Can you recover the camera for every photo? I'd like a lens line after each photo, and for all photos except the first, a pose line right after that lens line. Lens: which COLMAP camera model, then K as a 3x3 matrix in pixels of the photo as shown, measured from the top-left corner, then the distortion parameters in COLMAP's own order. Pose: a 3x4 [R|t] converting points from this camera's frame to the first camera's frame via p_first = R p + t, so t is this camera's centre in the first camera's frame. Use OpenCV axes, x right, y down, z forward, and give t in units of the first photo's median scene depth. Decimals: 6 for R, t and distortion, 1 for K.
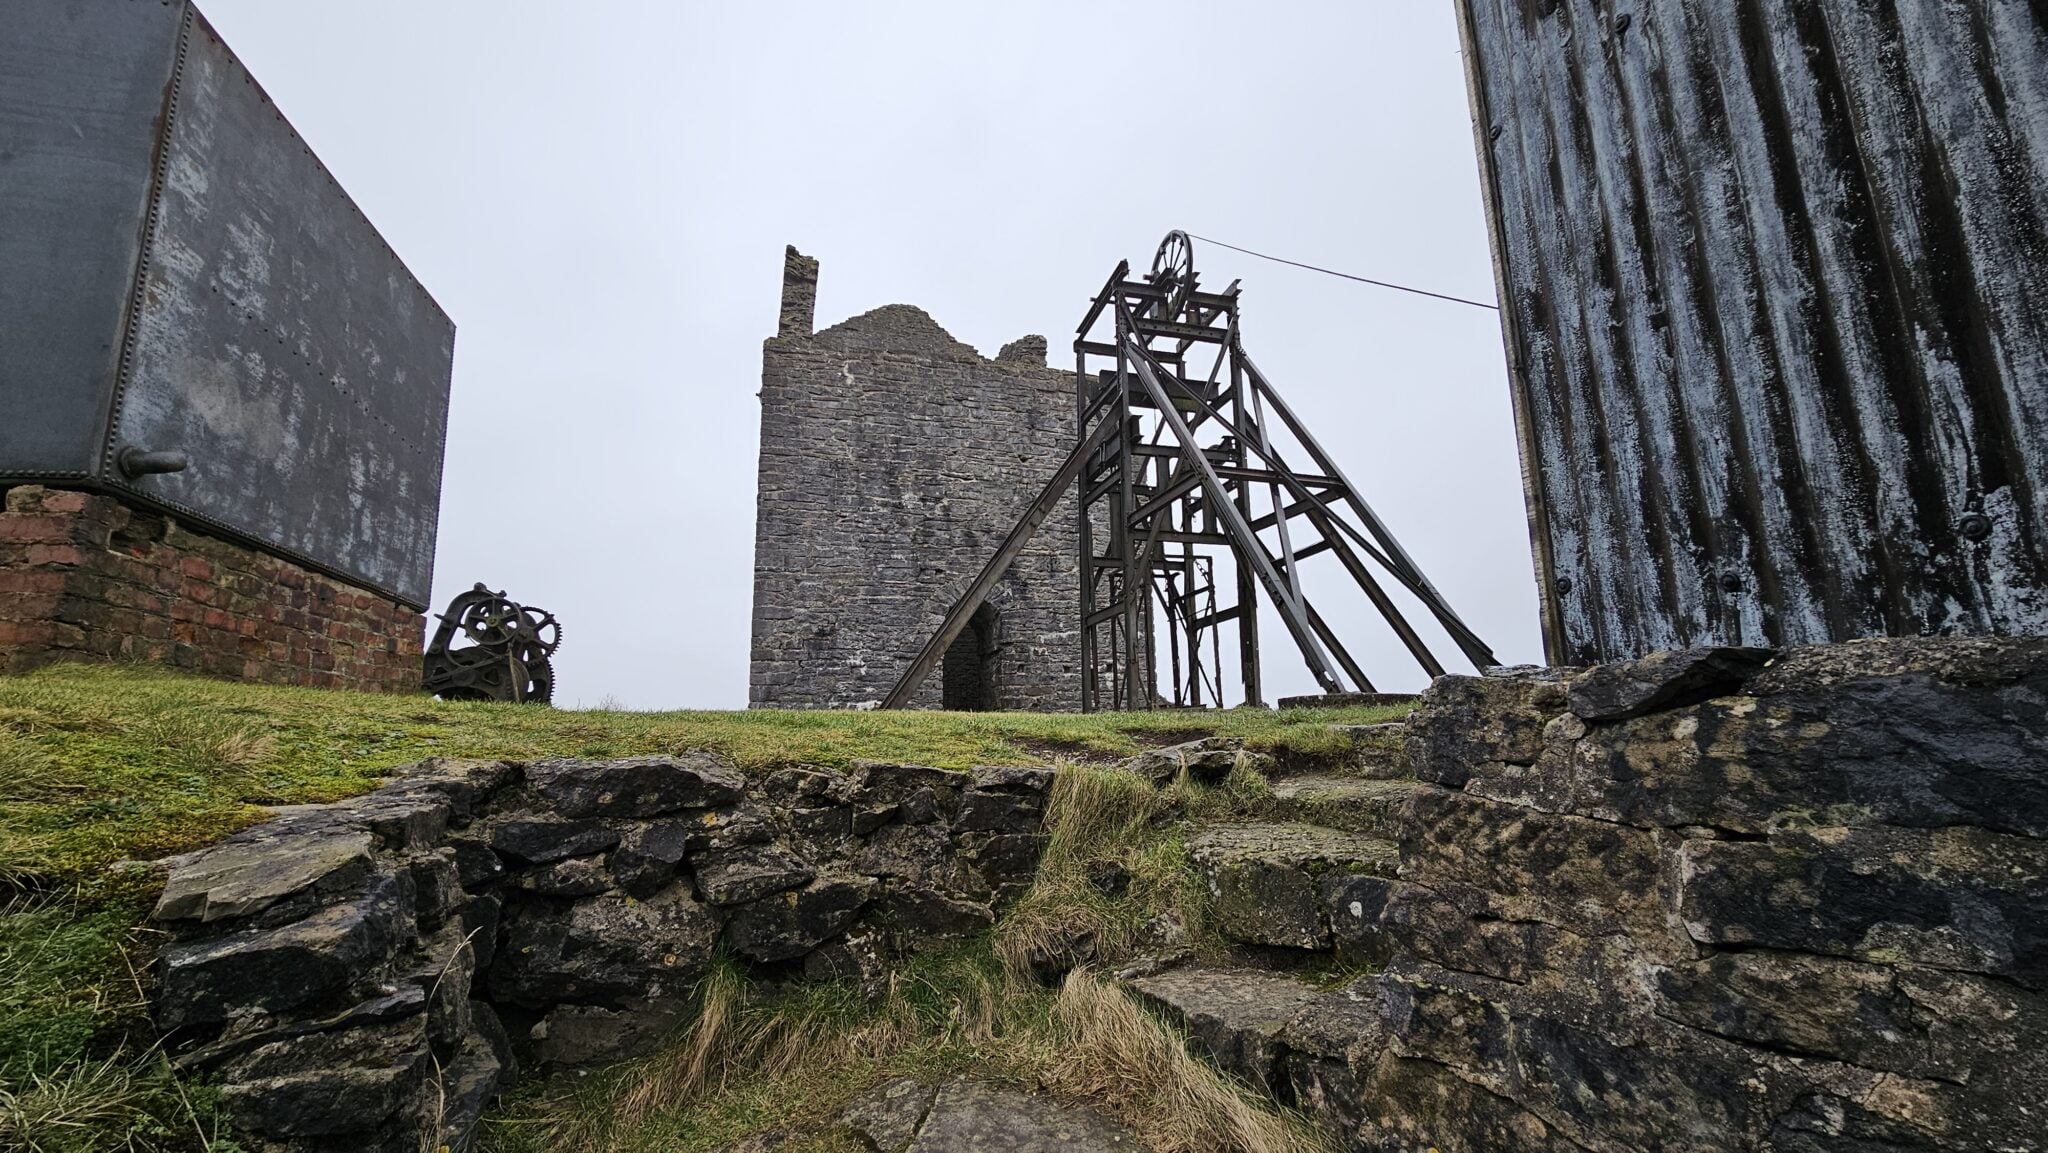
lens RADIAL K [[822.4, 0, 1045.0], [0, 822.4, 581.2], [0, 0, 1]] dist [0.000216, 0.000003]
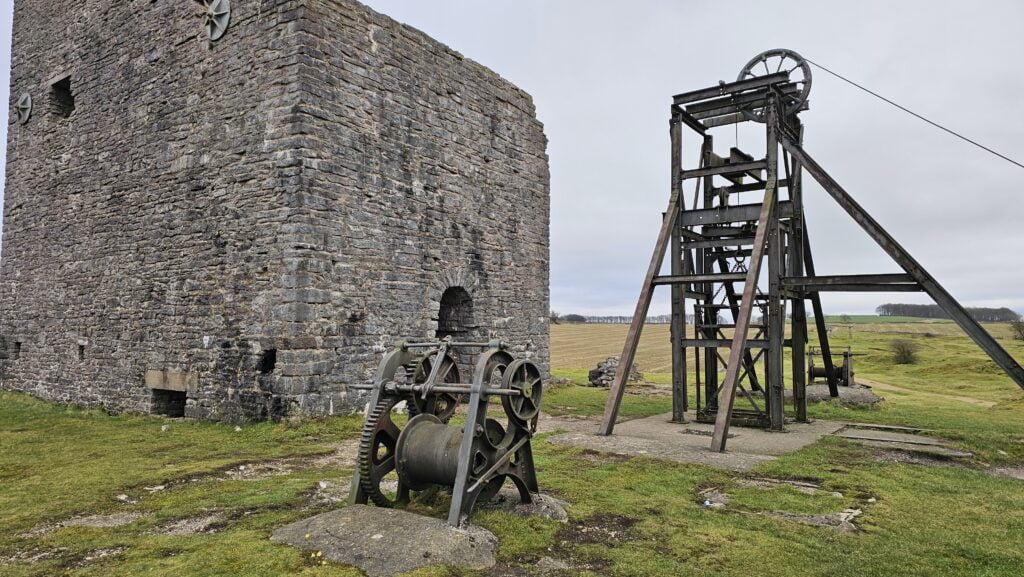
lens RADIAL K [[661.8, 0, 512.0], [0, 661.8, 288.5], [0, 0, 1]] dist [0.100047, -0.118930]
pose [[0.780421, 0.063586, 0.622013, -0.765824], [-0.138920, 0.987584, 0.073342, -0.067704], [-0.609627, -0.143647, 0.779565, 0.355587]]
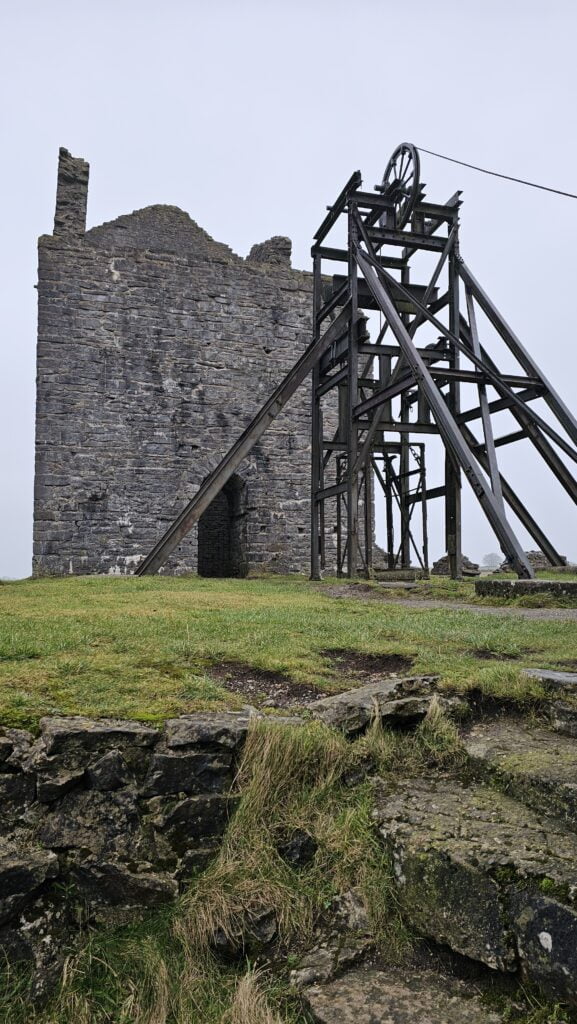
lens RADIAL K [[661.8, 0, 293.2], [0, 661.8, 517.1], [0, 0, 1]] dist [0.100047, -0.118930]
pose [[0.999816, 0.018388, 0.005436, 0.012963], [-0.018875, 0.993741, 0.110107, -0.026006], [-0.003377, -0.110189, 0.993905, 0.047866]]
